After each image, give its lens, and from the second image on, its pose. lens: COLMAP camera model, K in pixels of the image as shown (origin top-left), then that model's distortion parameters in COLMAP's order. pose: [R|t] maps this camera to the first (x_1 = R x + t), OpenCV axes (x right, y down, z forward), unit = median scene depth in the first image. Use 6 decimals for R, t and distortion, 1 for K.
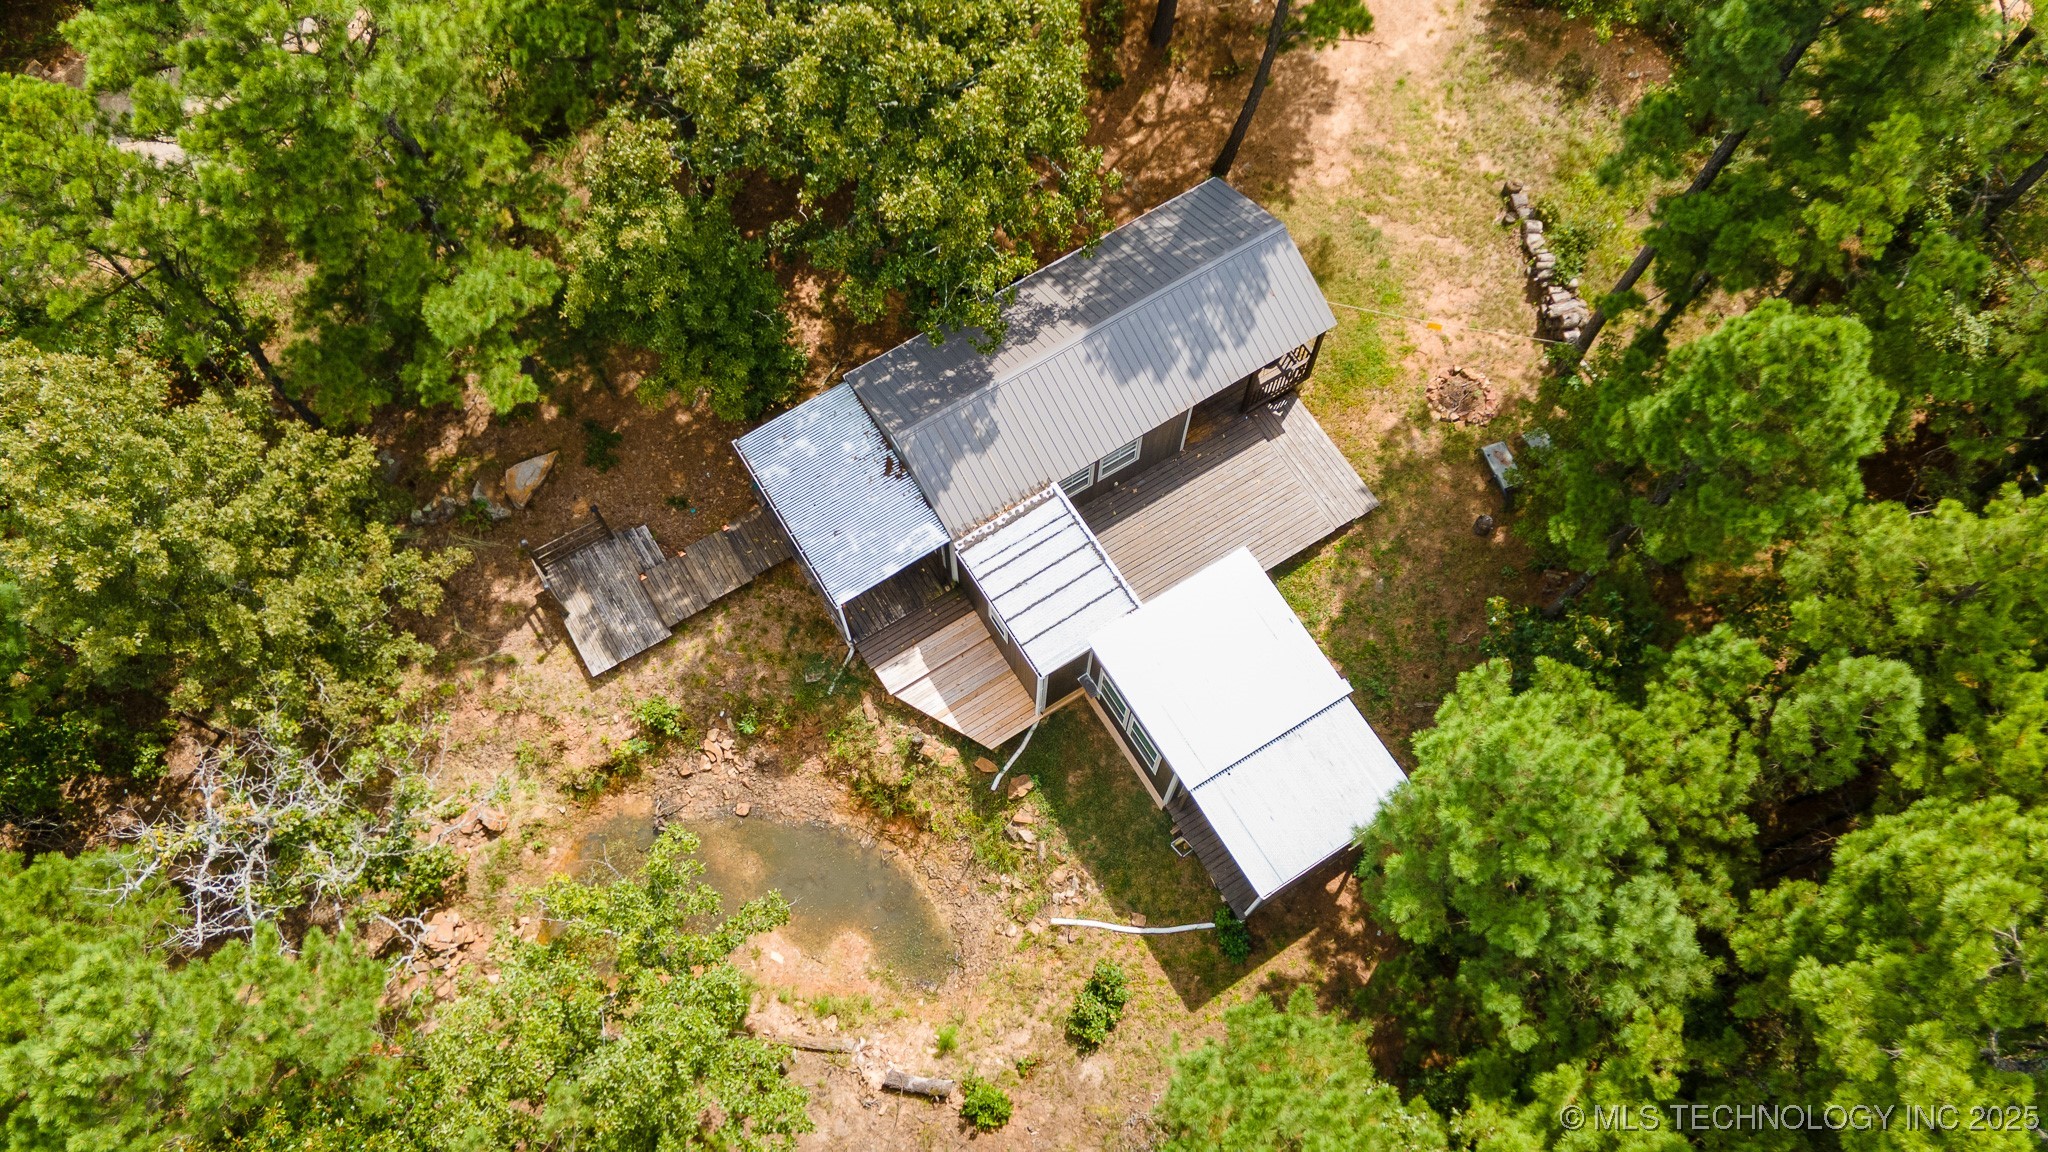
lens RADIAL K [[1480.2, 0, 1021.3], [0, 1480.2, 578.6], [0, 0, 1]] dist [0.034245, 0.021729]
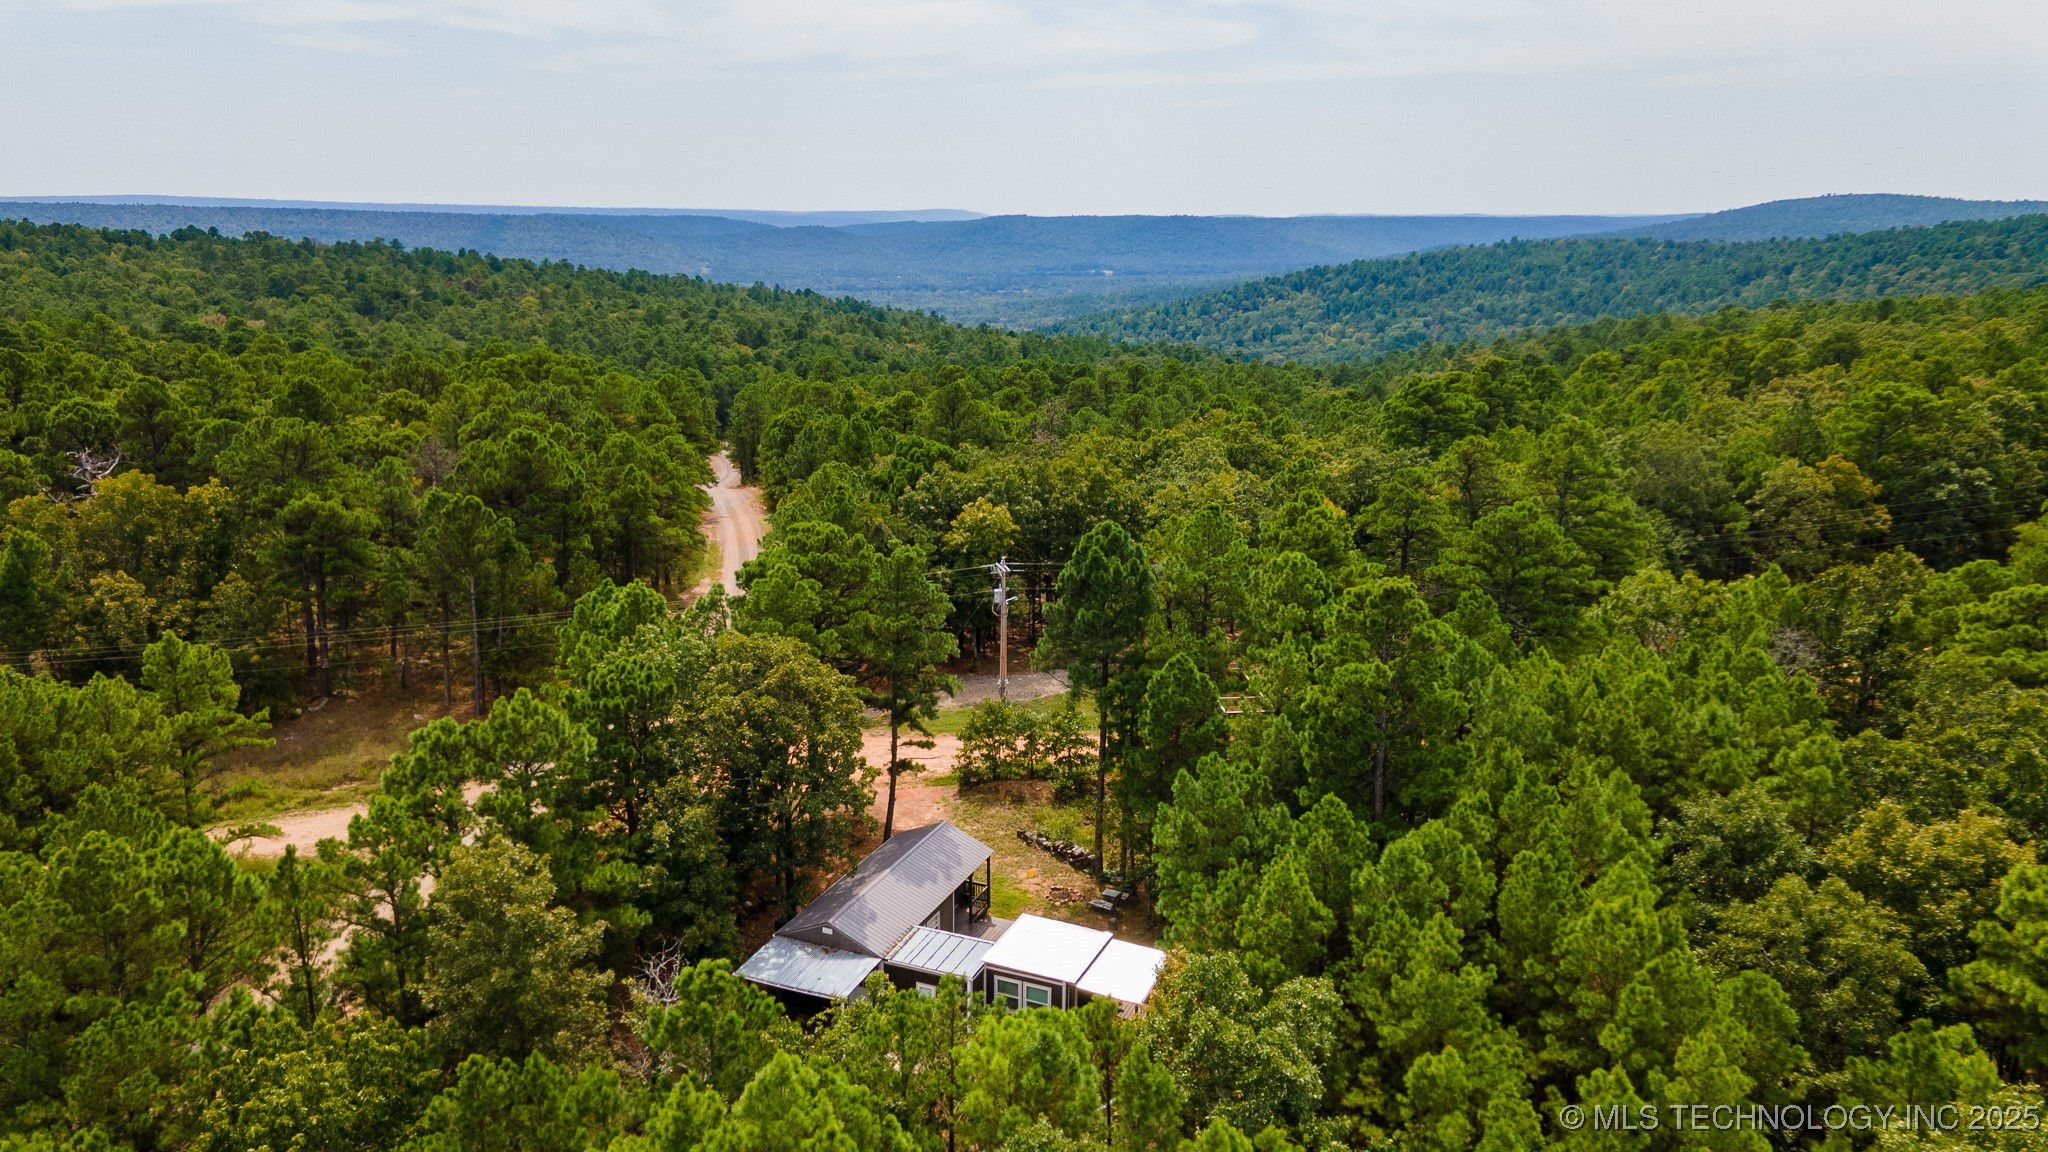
lens RADIAL K [[1480.2, 0, 1003.2], [0, 1480.2, 577.5], [0, 0, 1]] dist [0.034245, 0.021729]
pose [[0.824081, -0.139938, 0.548916, -0.794837], [0.524153, 0.555868, -0.645194, 0.891174], [-0.214837, 0.819407, 0.531429, -0.313667]]
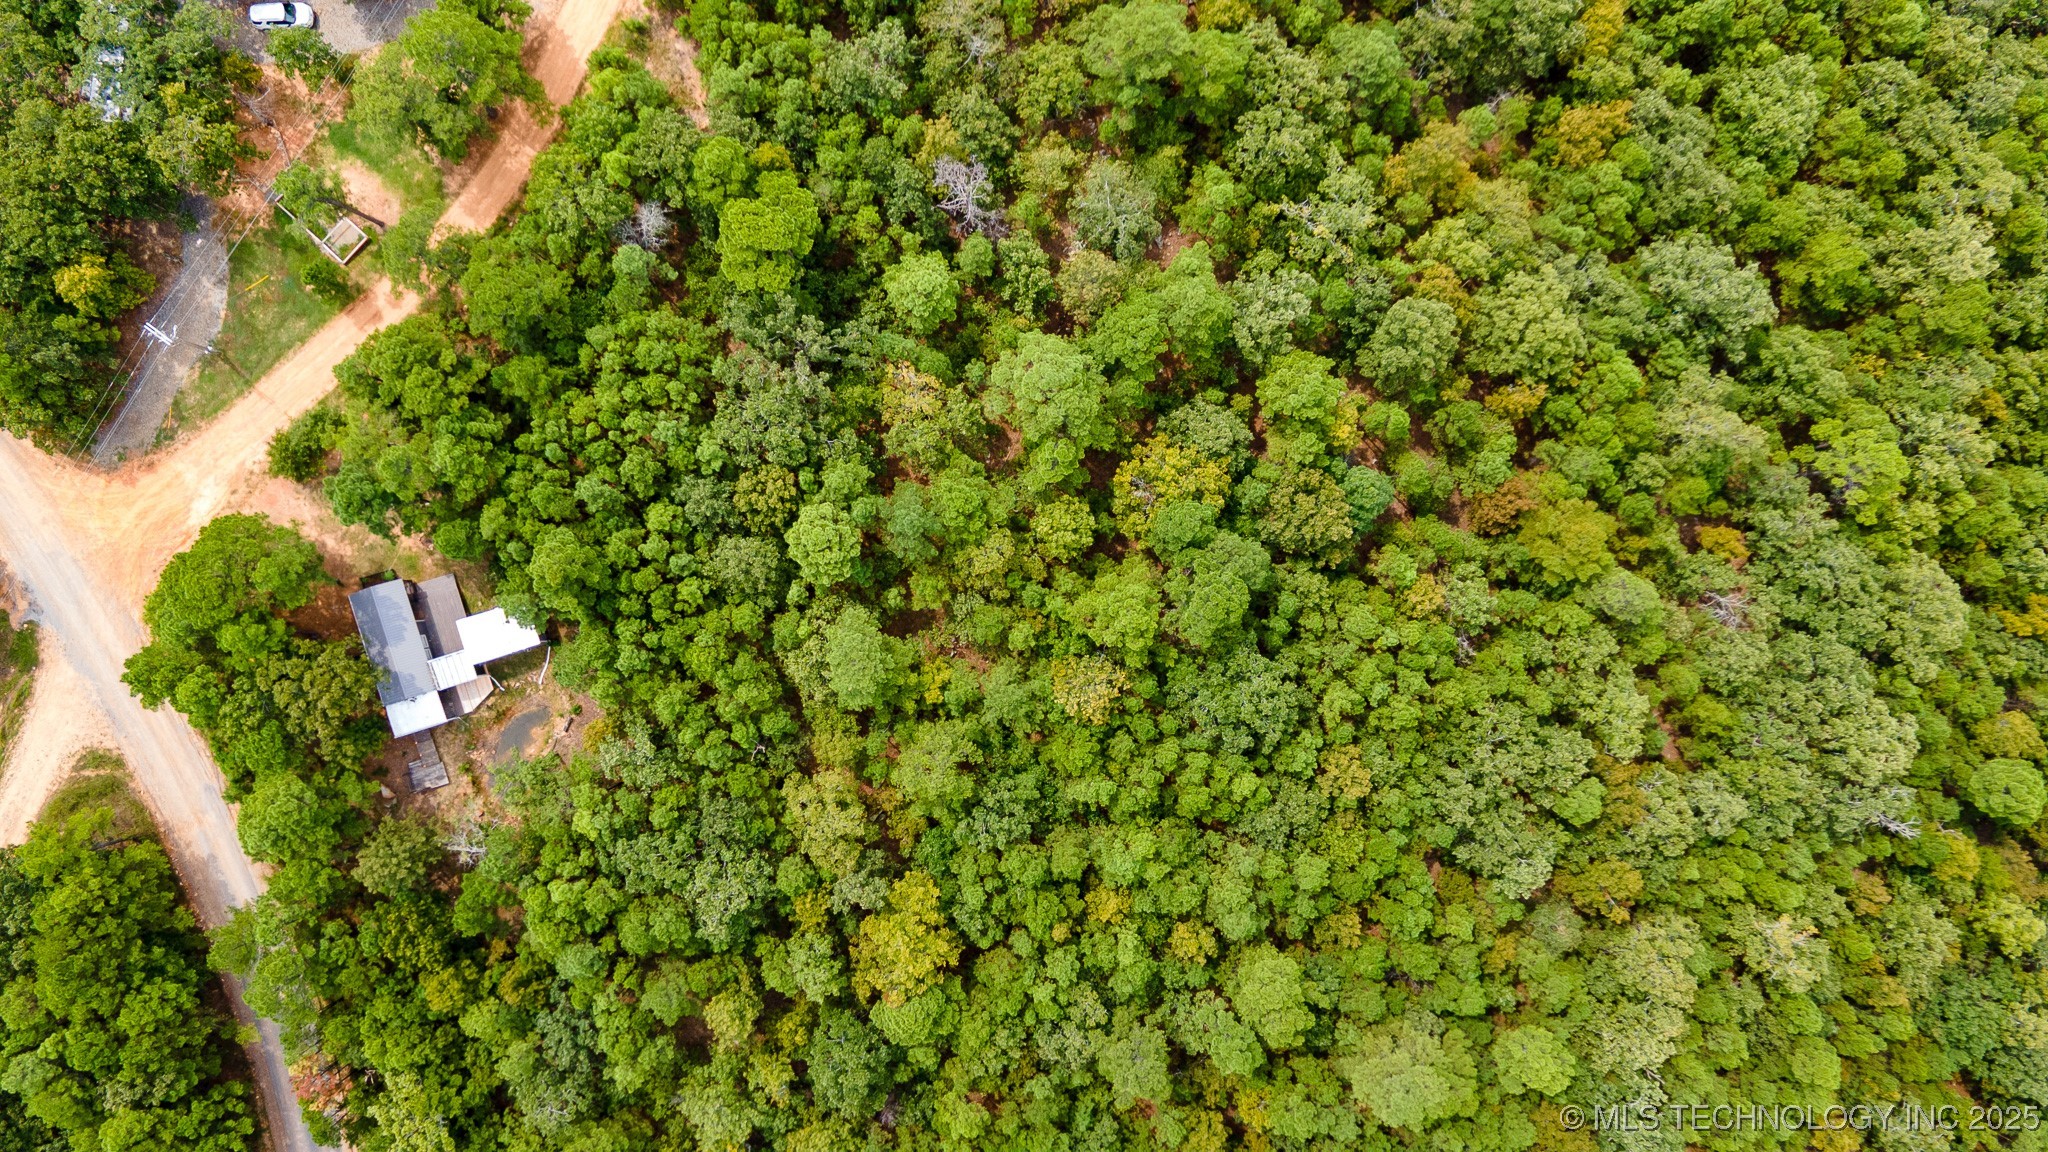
lens RADIAL K [[1480.2, 0, 1019.9], [0, 1480.2, 564.8], [0, 0, 1]] dist [0.034245, 0.021729]
pose [[0.249179, -0.968409, 0.009684, 0.621956], [0.891235, 0.233211, 0.388990, -0.259214], [-0.378960, -0.088297, 0.921191, -3.222732]]
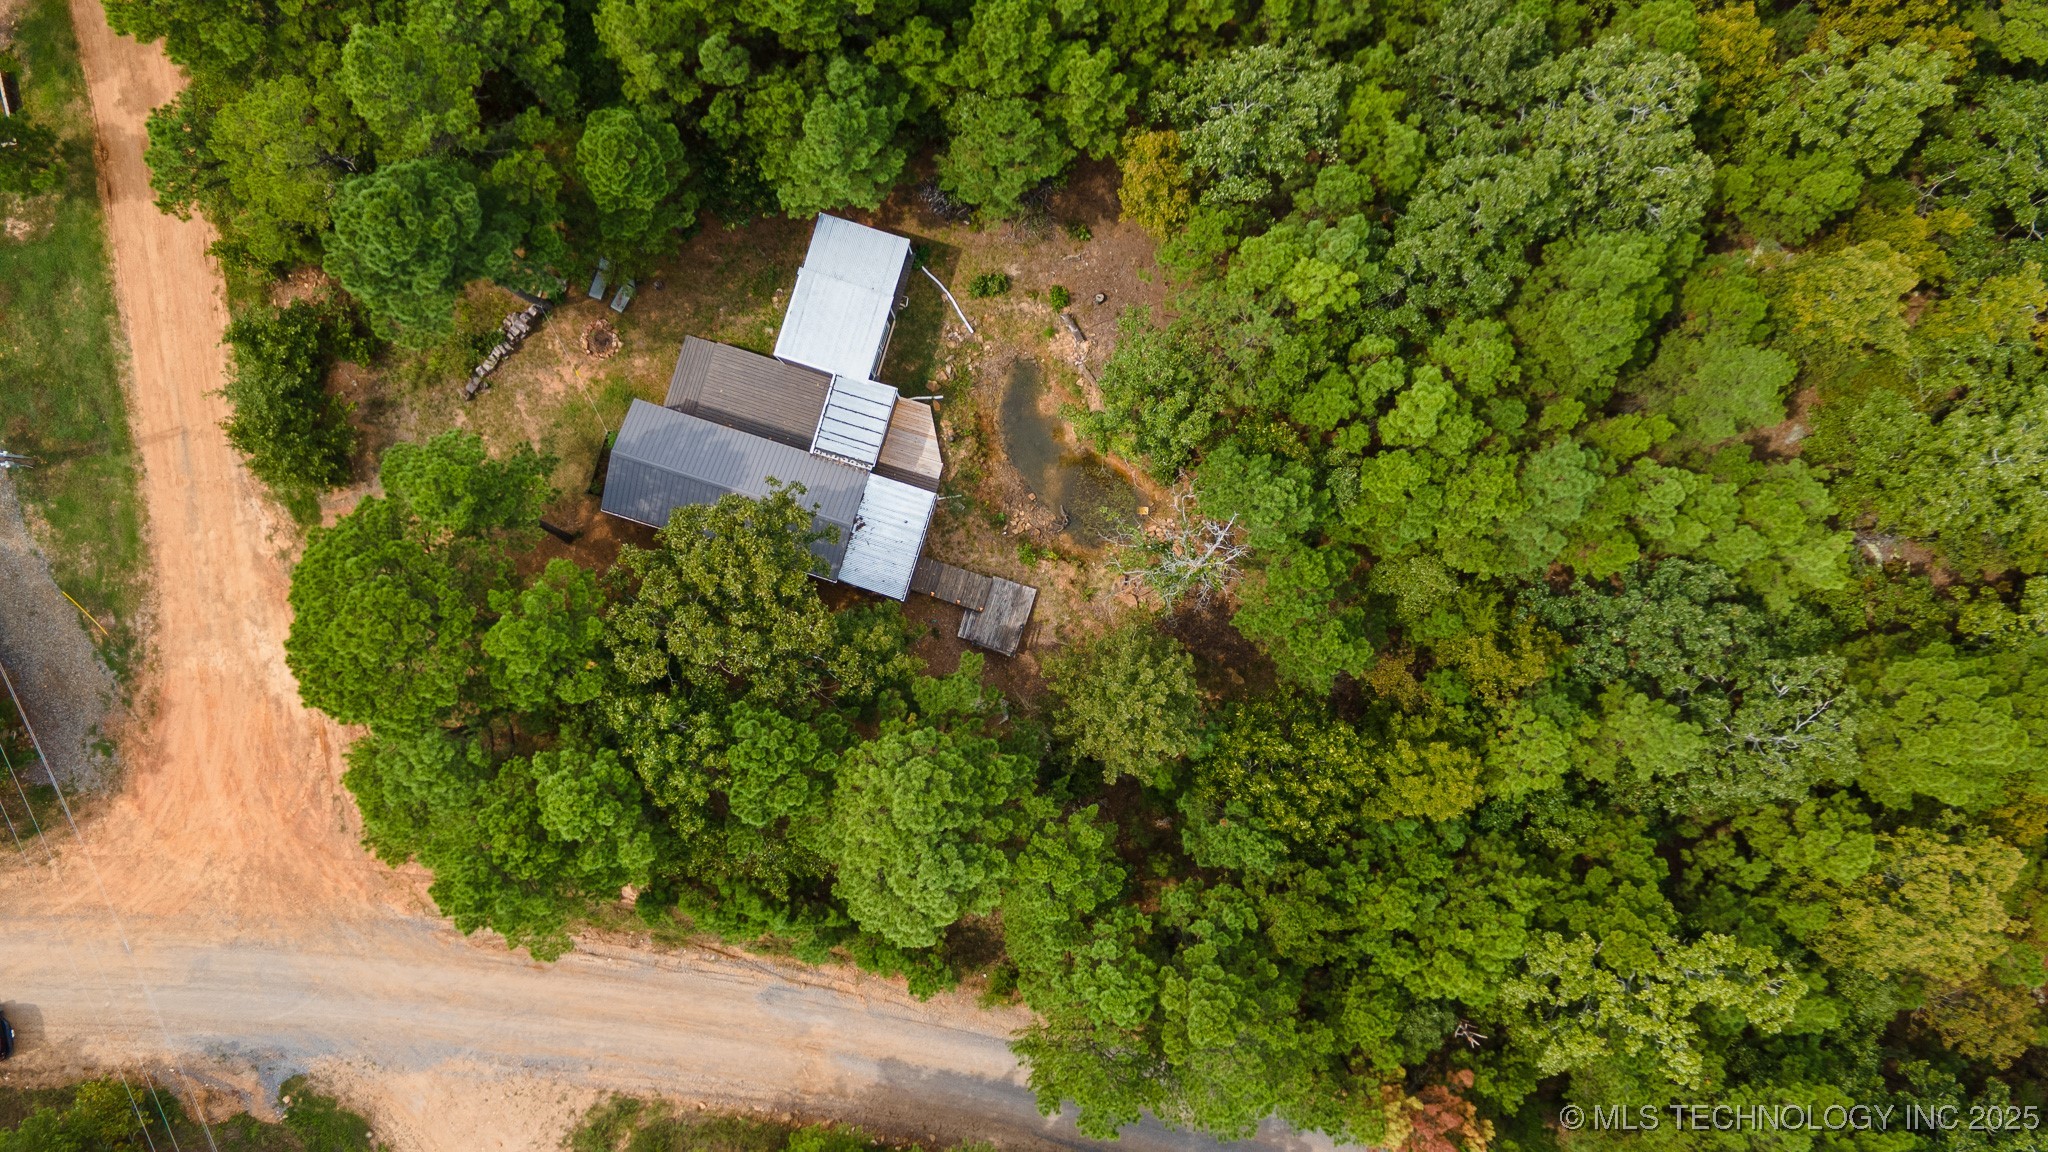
lens RADIAL K [[1480.2, 0, 1003.9], [0, 1480.2, 570.5], [0, 0, 1]] dist [0.034245, 0.021729]
pose [[-0.655364, -0.755307, 0.003002, -0.254450], [0.700807, -0.606583, 0.375402, -0.680661], [-0.281723, 0.248129, 0.926857, -0.779958]]
